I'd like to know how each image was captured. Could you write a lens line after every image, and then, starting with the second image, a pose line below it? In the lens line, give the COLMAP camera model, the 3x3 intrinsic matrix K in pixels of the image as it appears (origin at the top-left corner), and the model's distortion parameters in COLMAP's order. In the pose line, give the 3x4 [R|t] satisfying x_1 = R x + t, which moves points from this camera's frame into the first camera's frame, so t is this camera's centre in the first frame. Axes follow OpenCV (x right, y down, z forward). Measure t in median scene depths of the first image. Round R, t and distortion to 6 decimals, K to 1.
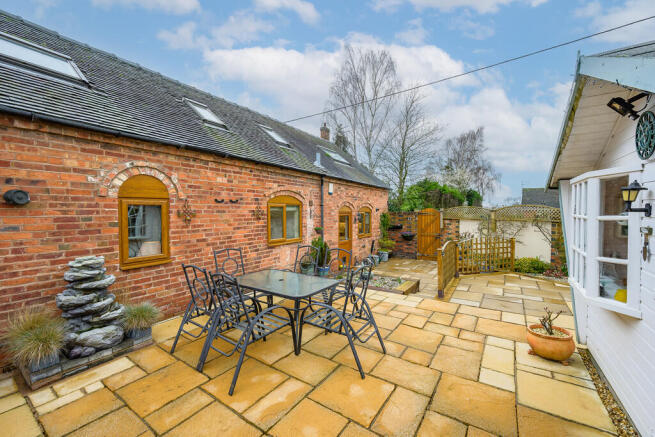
lens RADIAL K [[261.6, 0, 328.8], [0, 261.6, 218.0], [0, 0, 1]] dist [0.002421, 0.000250]
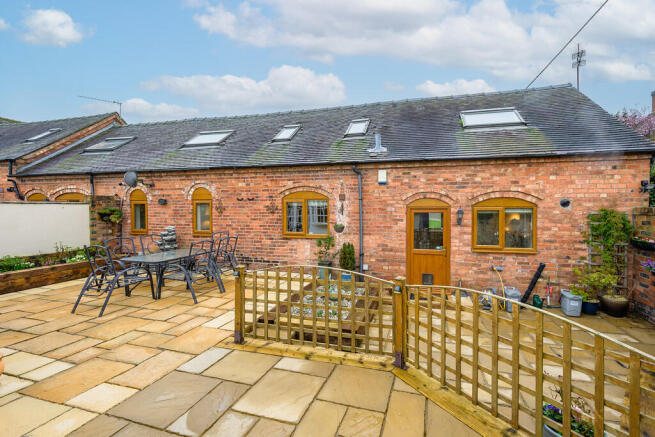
lens RADIAL K [[261.6, 0, 353.2], [0, 261.6, 217.1], [0, 0, 1]] dist [0.002421, 0.000250]
pose [[0.344347, 0.020464, -0.938619, 0.938689], [-0.027596, 0.999551, 0.011668, -0.001366], [0.938437, 0.021884, 0.344757, 0.887847]]
